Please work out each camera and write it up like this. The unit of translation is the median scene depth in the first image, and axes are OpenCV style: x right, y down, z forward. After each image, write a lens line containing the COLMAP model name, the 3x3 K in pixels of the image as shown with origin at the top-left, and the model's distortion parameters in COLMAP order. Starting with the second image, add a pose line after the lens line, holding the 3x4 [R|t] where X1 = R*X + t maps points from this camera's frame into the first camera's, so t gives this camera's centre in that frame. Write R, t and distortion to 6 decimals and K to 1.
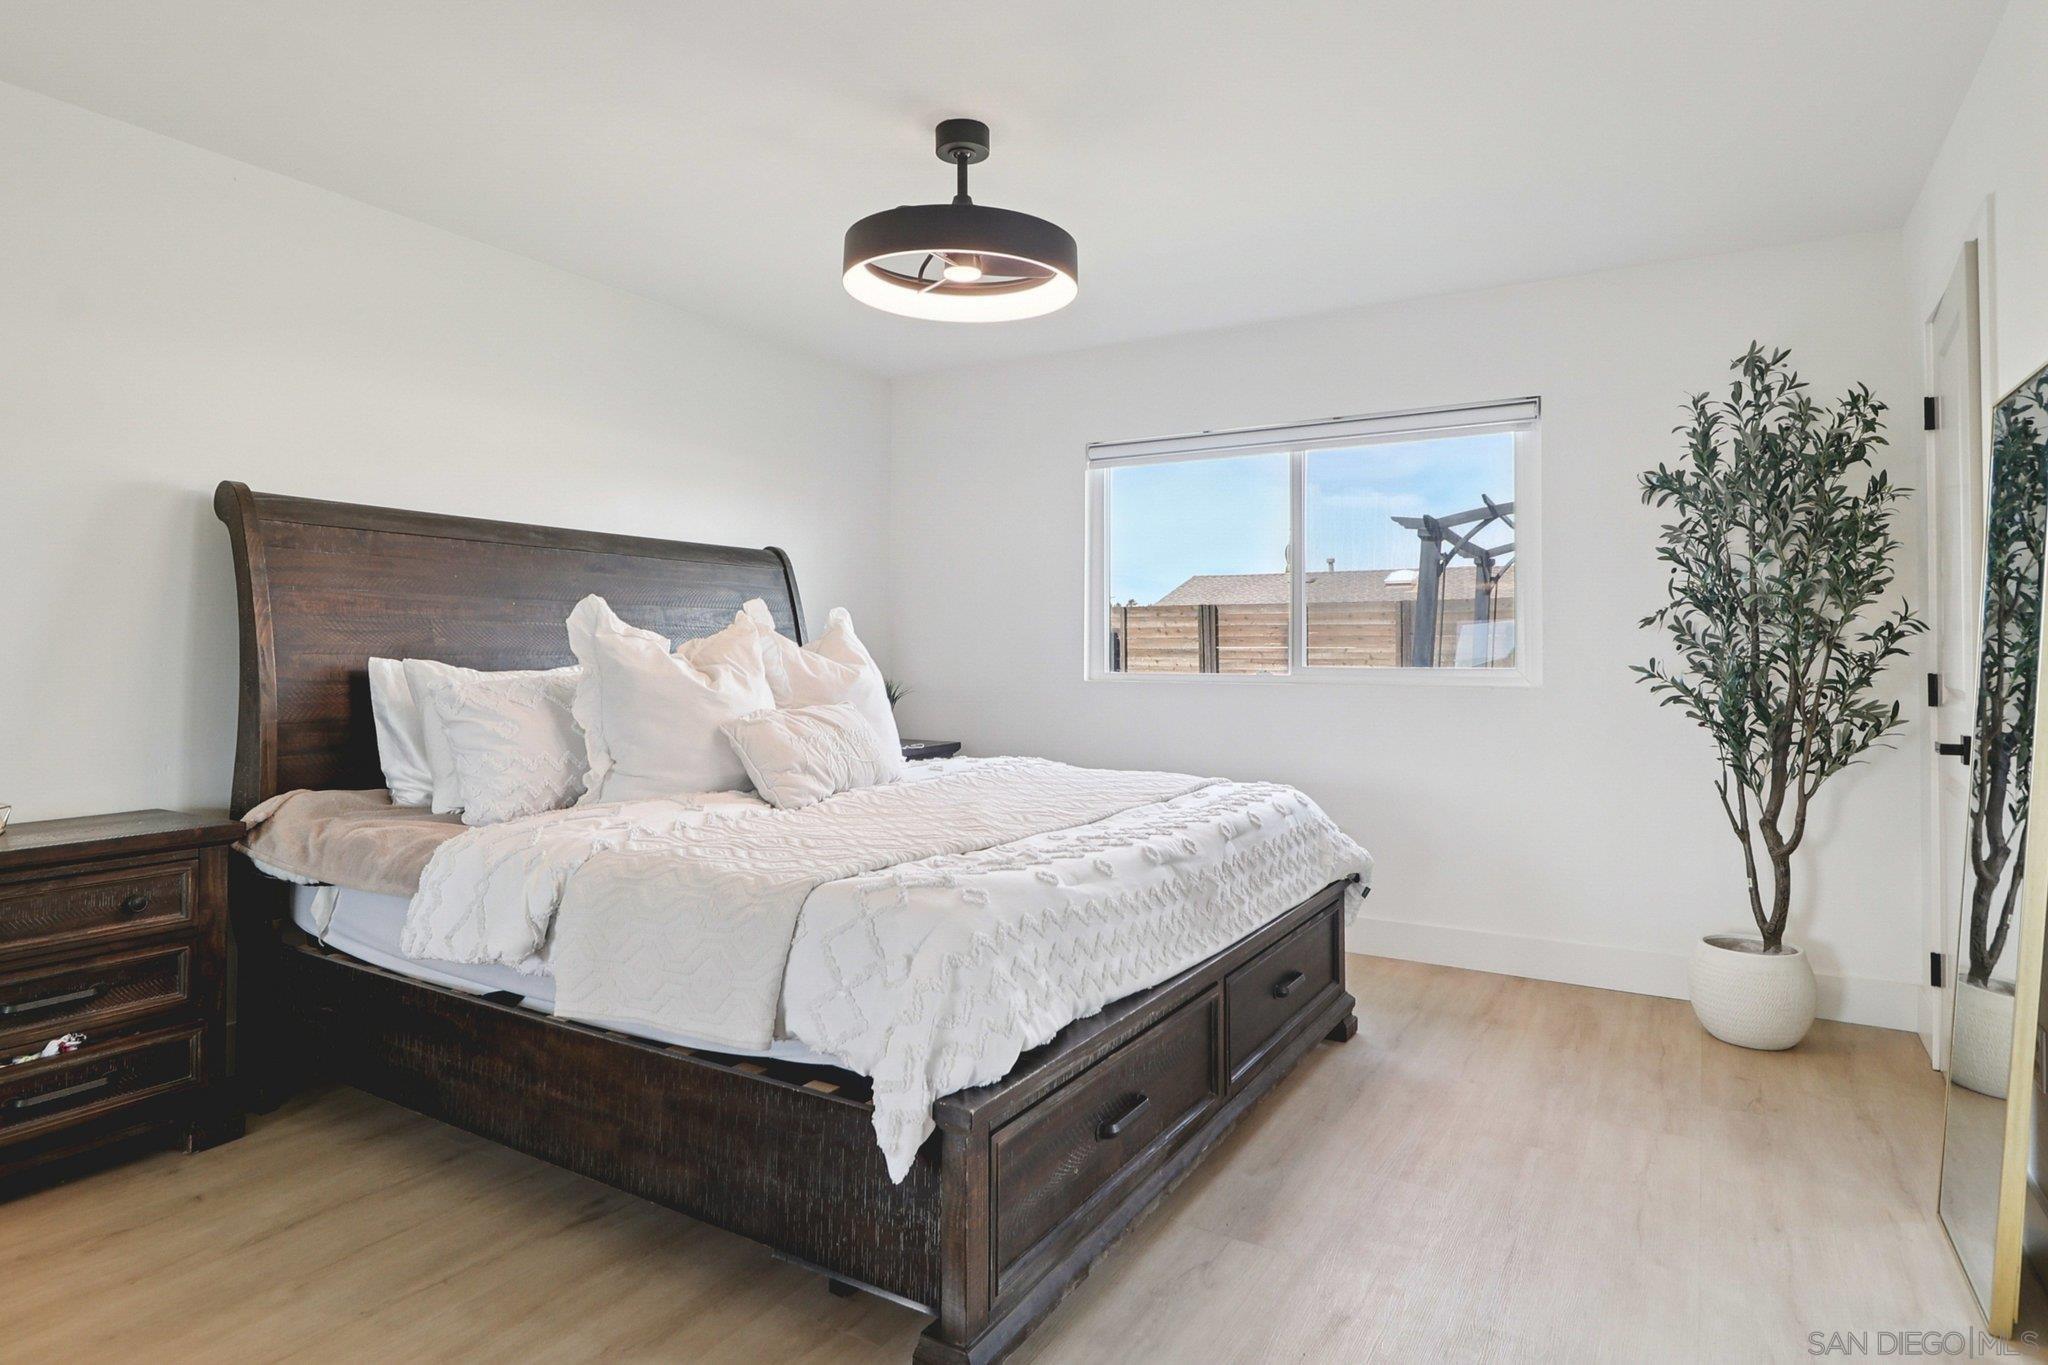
lens RADIAL K [[1082.1, 0, 1026.8], [0, 1082.1, 657.0], [0, 0, 1]] dist [0.001894, -0.014093]
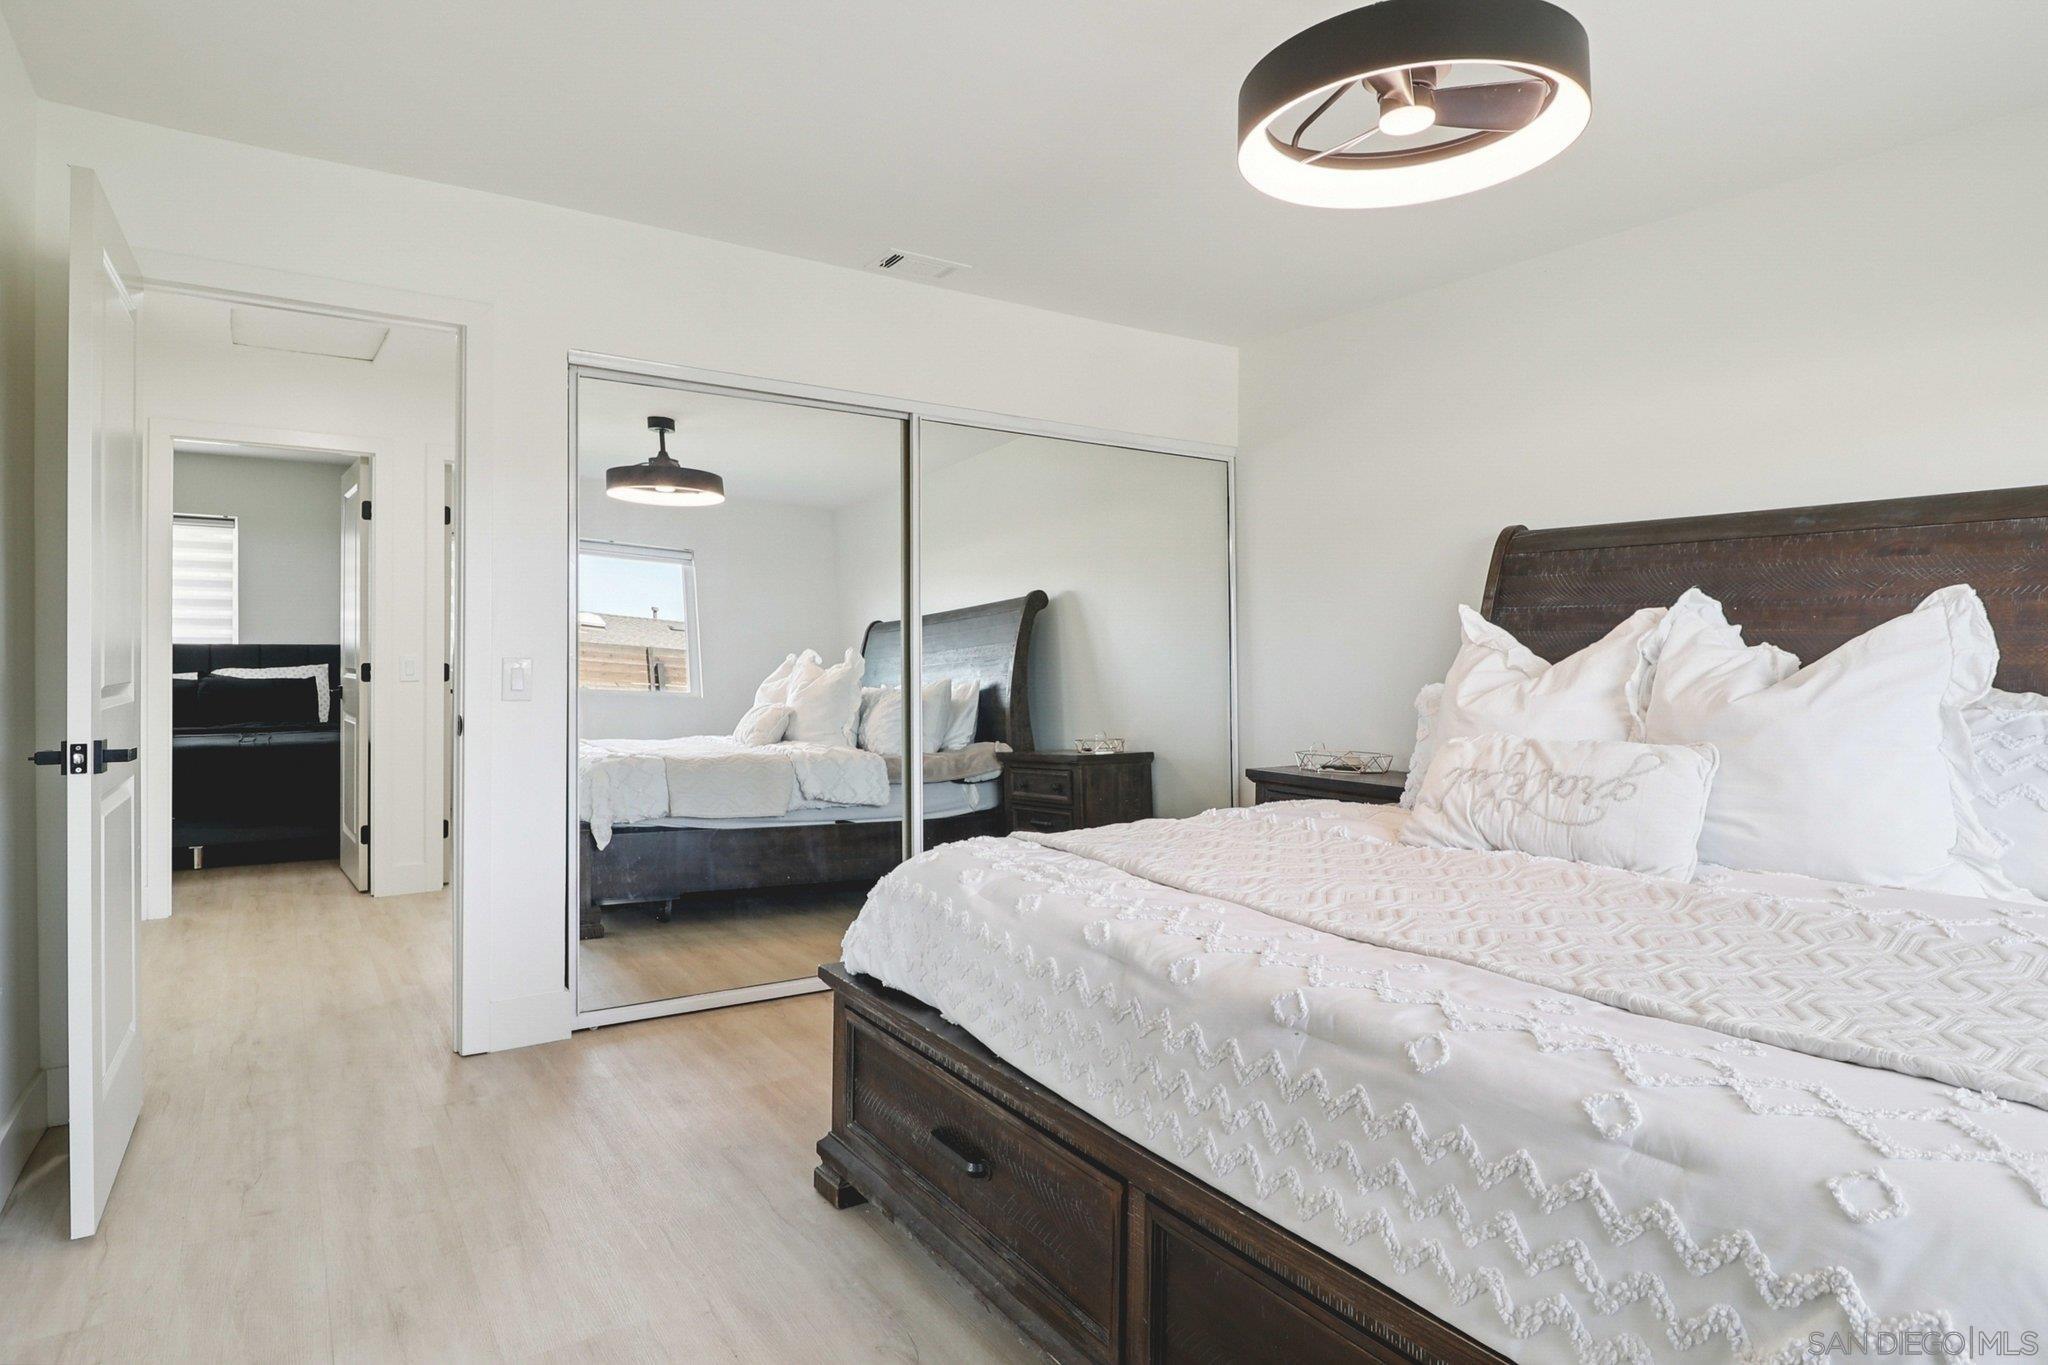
lens RADIAL K [[1082.1, 0, 1026.8], [0, 1082.1, 657.0], [0, 0, 1]] dist [0.001894, -0.014093]
pose [[-0.404837, -0.007538, -0.914358, 0.985255], [-0.009459, 0.999947, -0.004055, -0.001228], [0.914340, 0.007007, -0.404887, 1.527261]]
